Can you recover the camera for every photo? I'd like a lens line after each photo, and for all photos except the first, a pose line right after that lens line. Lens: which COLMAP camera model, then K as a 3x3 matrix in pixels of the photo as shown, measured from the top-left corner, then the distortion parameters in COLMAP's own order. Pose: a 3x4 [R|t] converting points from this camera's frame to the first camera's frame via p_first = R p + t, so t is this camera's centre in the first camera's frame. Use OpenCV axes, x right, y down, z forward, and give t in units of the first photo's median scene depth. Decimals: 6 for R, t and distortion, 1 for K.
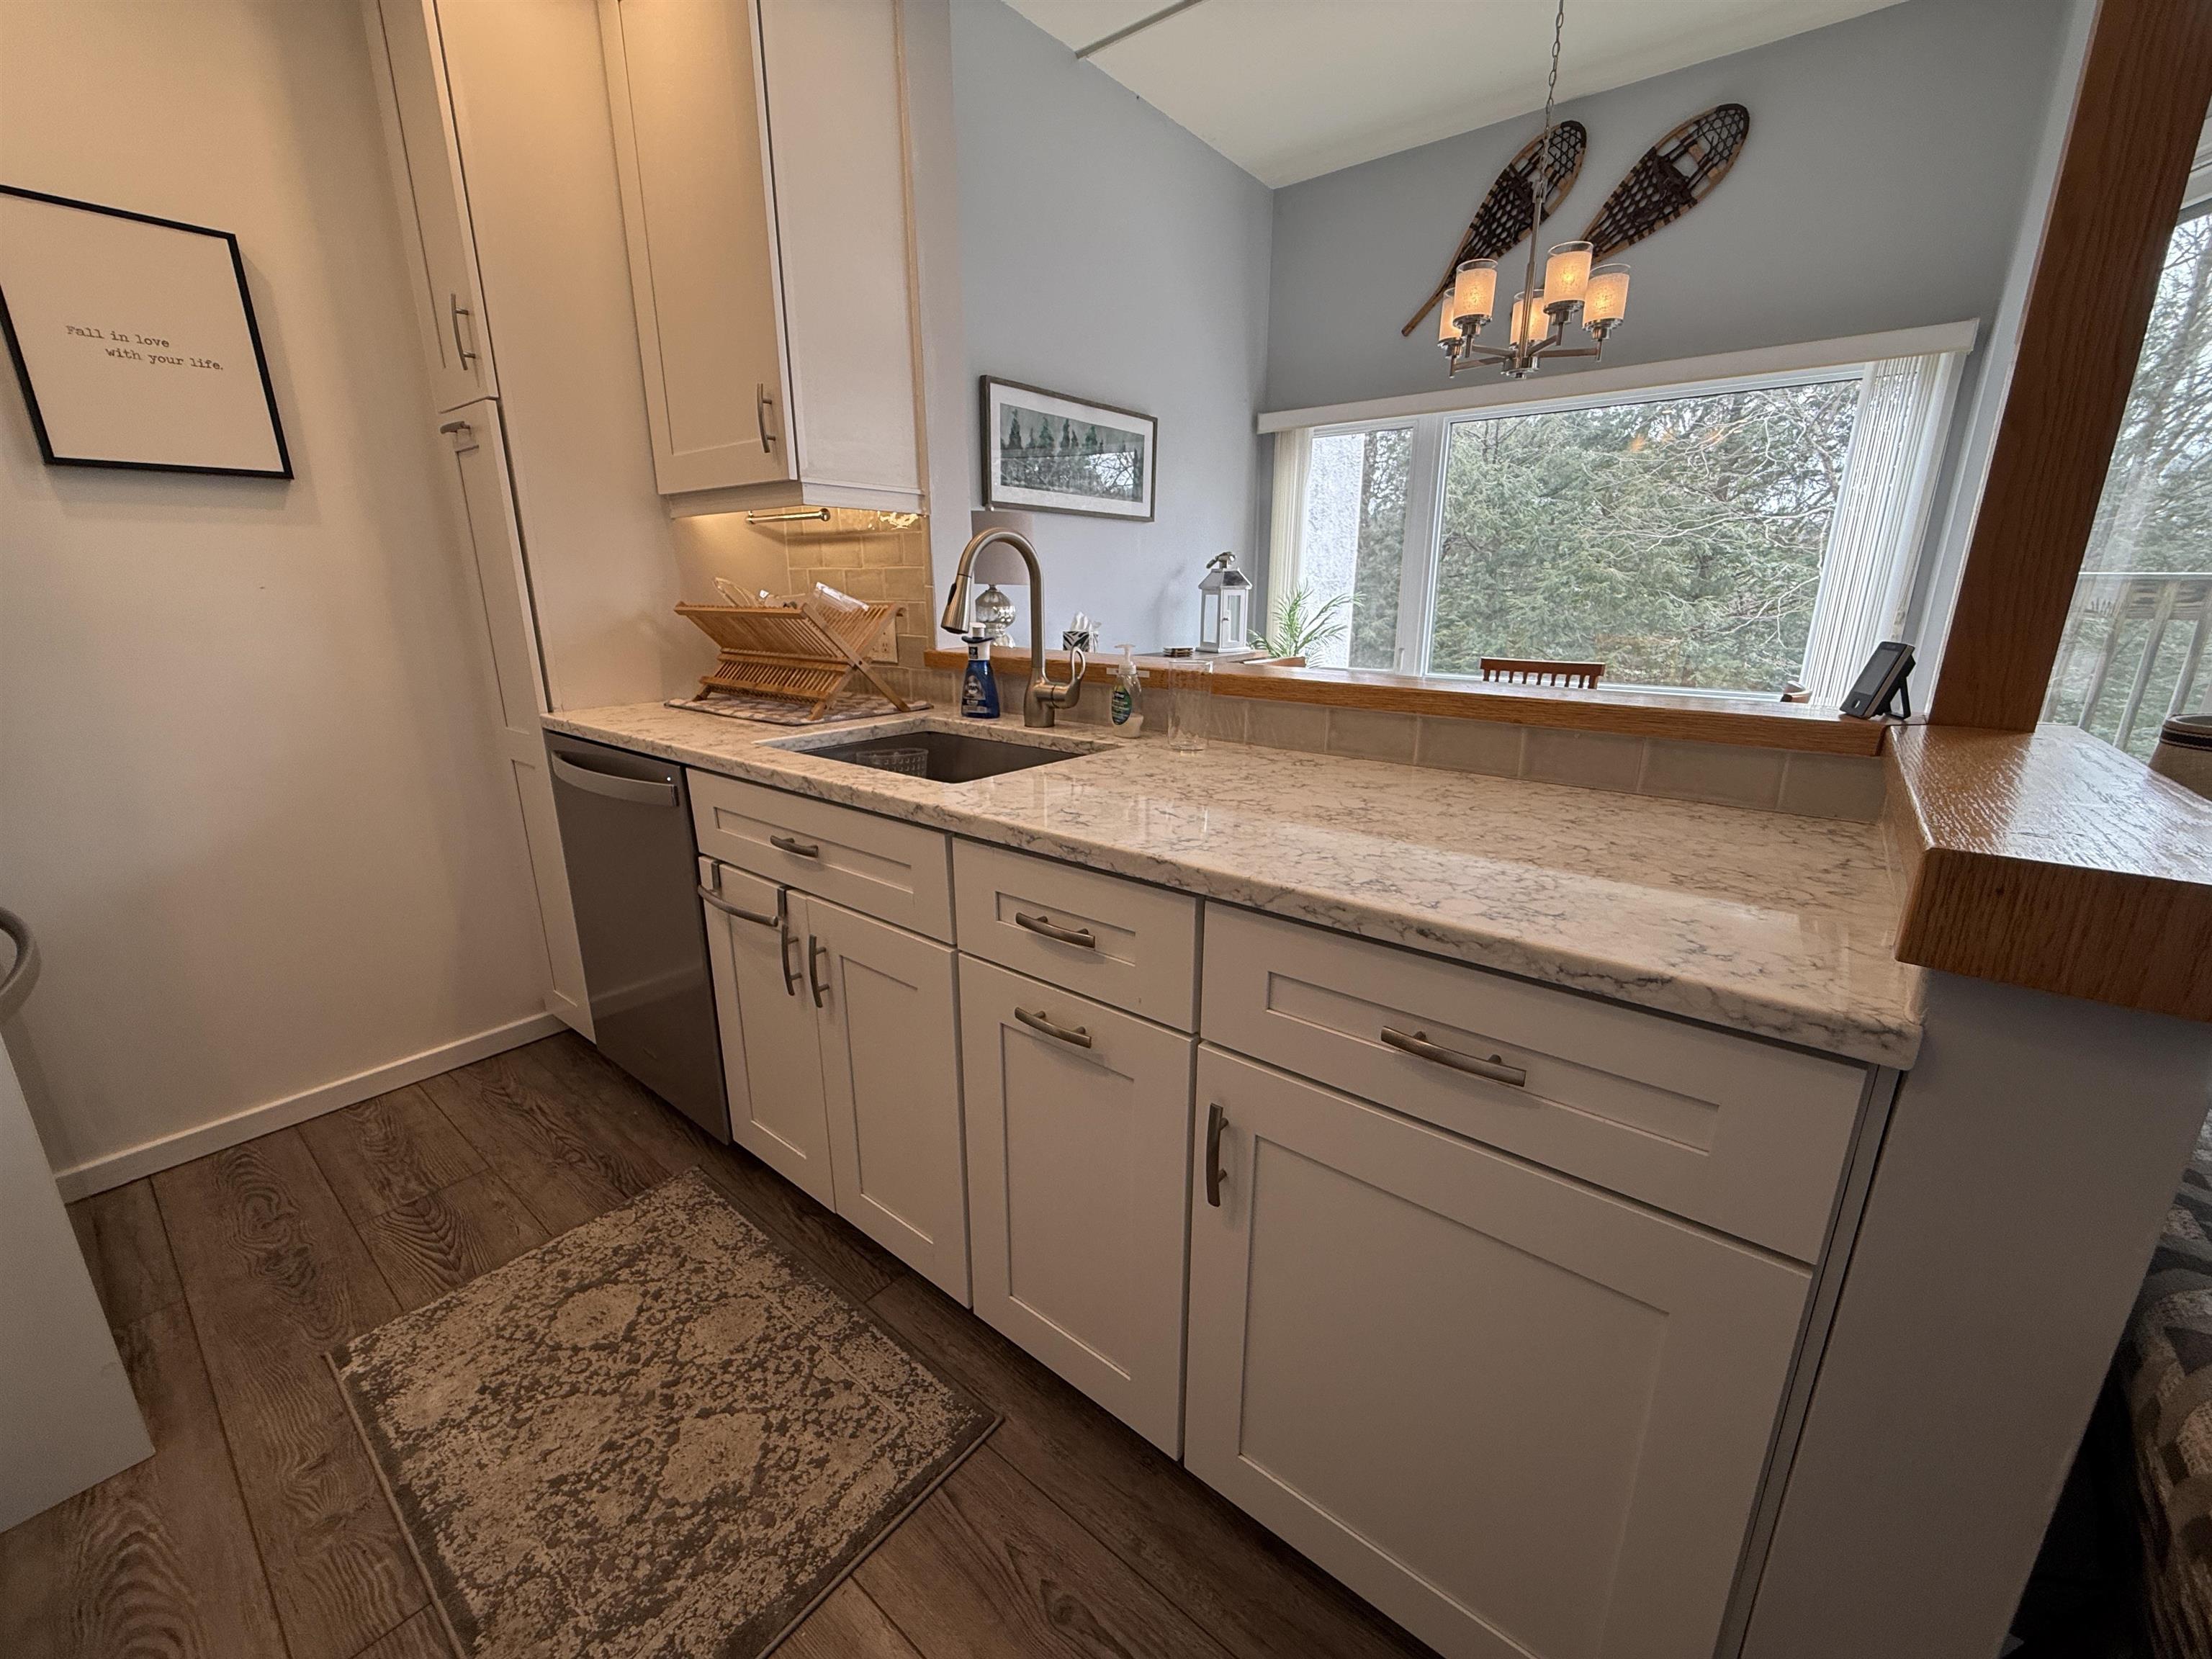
lens RADIAL K [[879.9, 0, 1105.0], [0, 879.9, 828.6], [0, 0, 1]] dist [-0.010089, -0.000154]
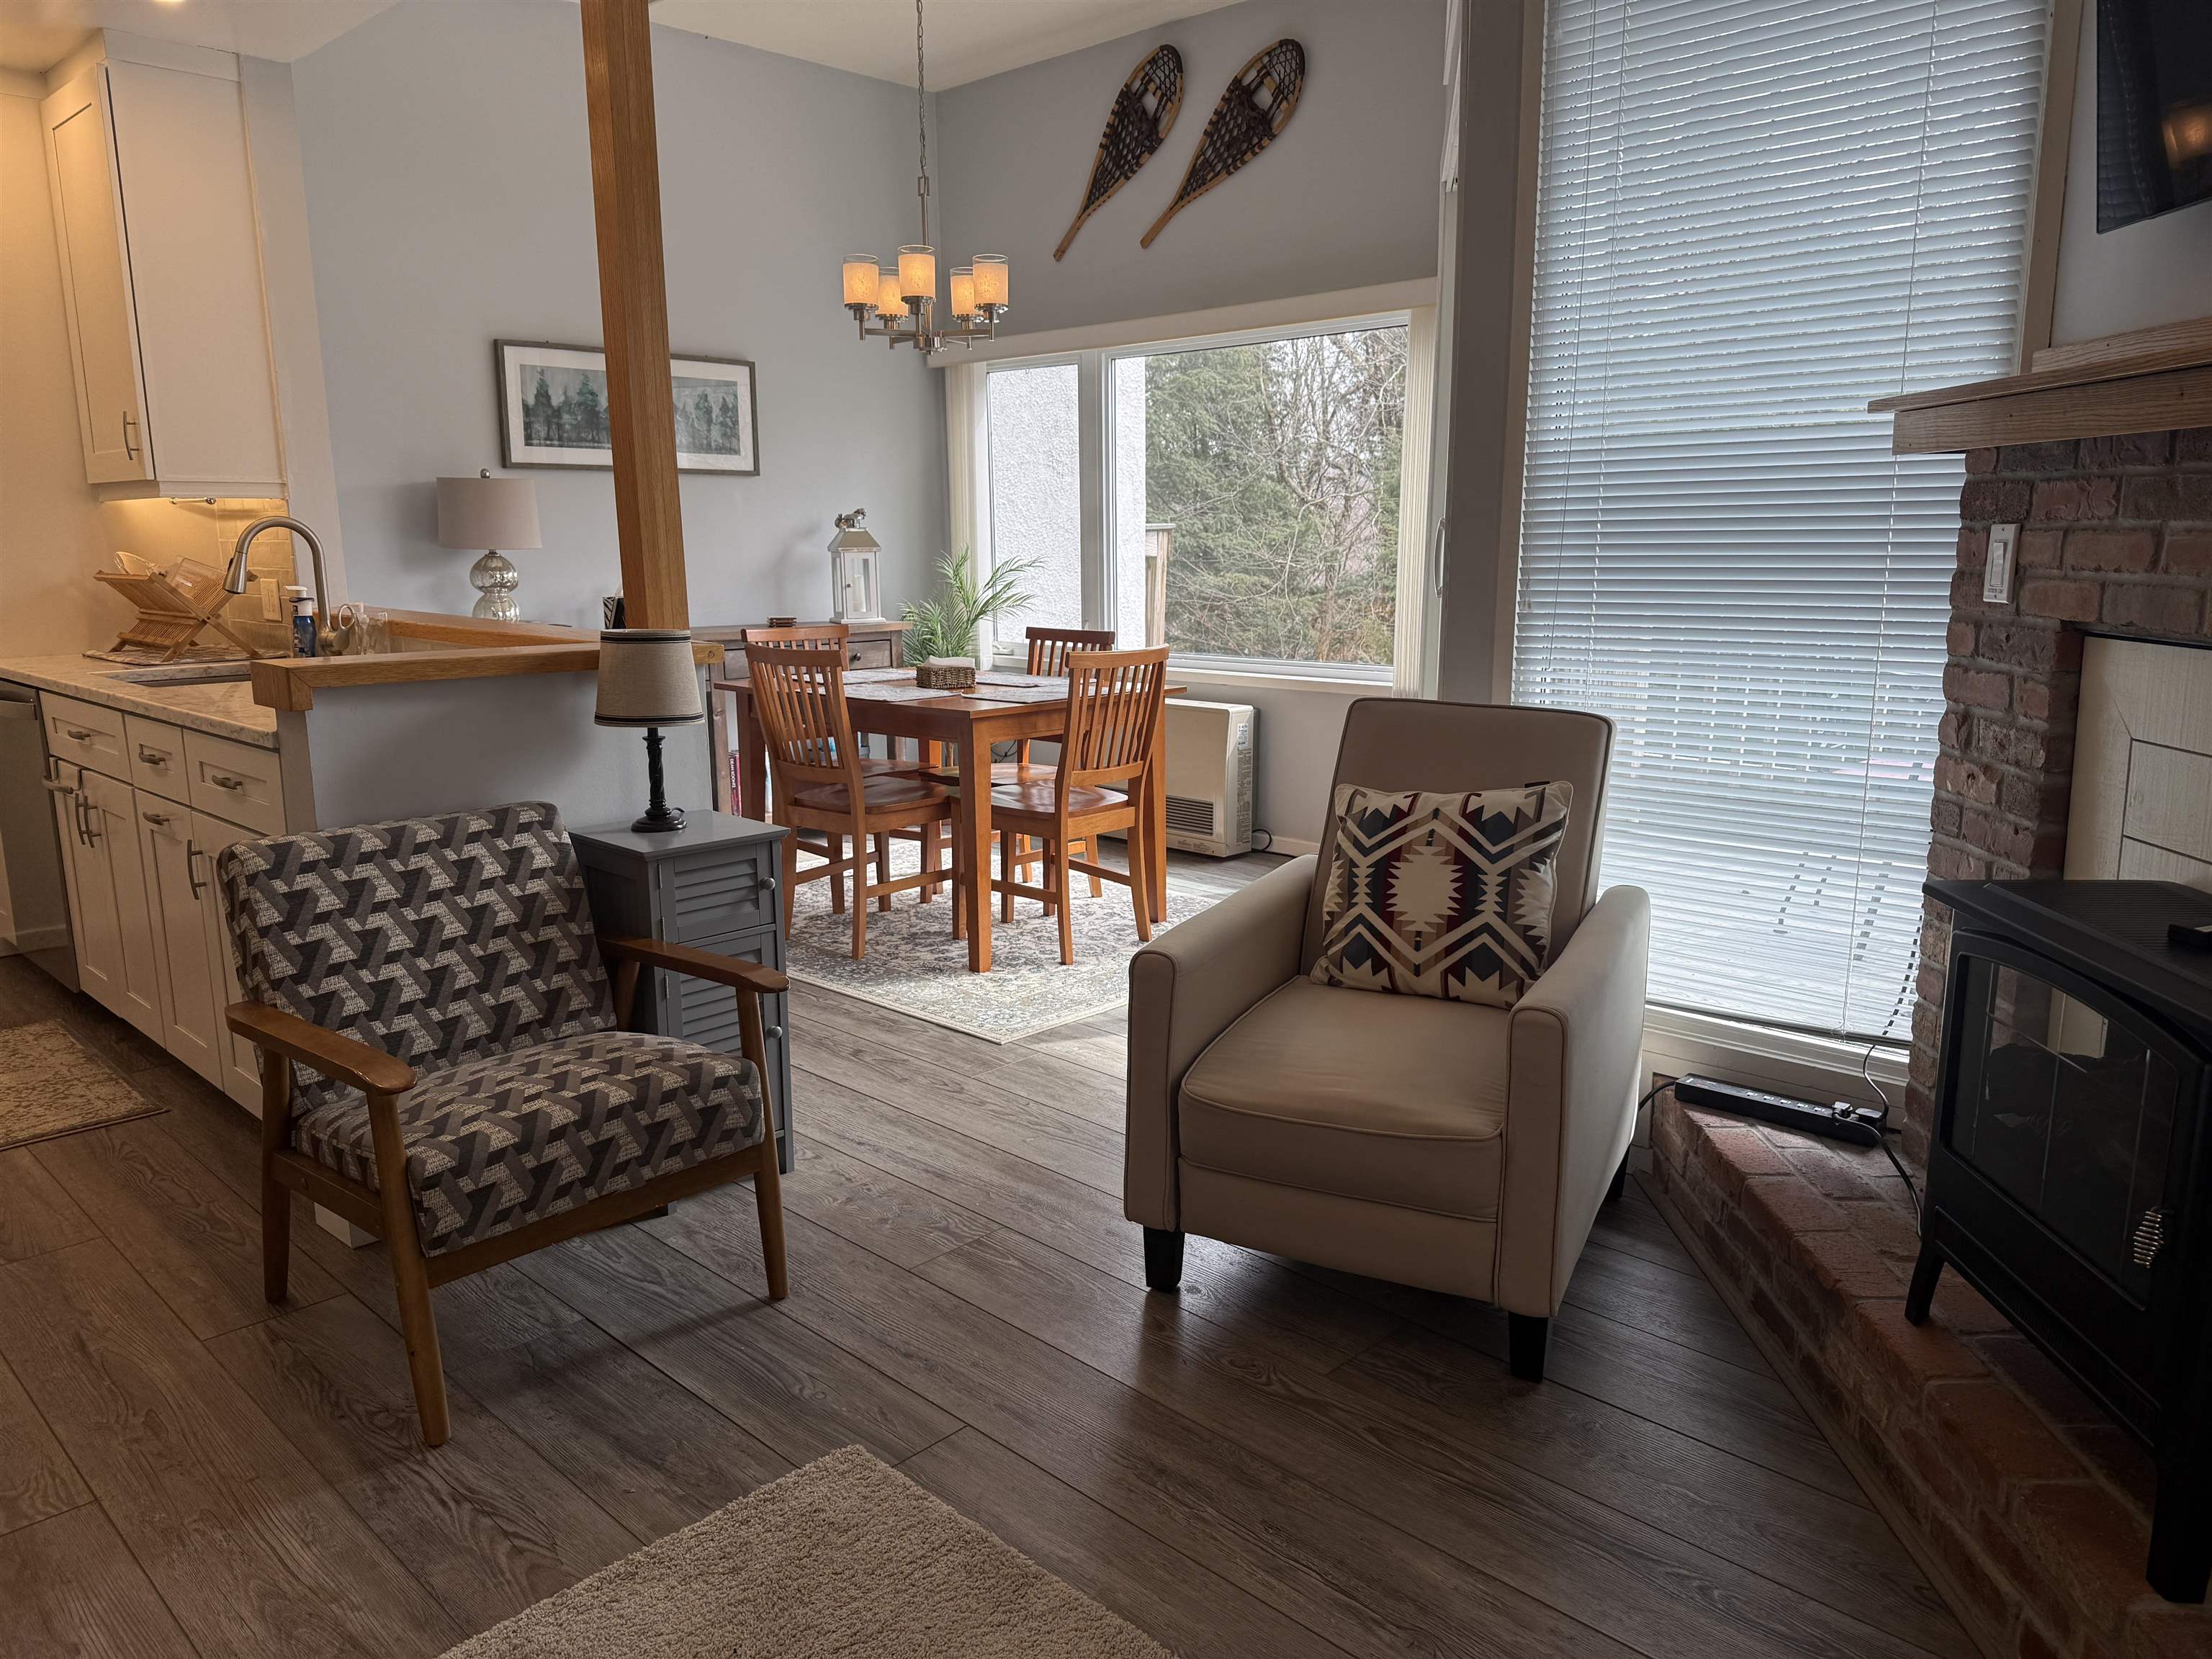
lens RADIAL K [[1548.5, 0, 1106.5], [0, 1548.5, 832.8], [0, 0, 1]] dist [0.001867, -0.009647]
pose [[0.996572, 0.012215, -0.081827, 0.654438], [-0.018346, 0.997045, -0.074596, 0.142796], [0.080674, 0.075842, 0.993851, -0.592526]]
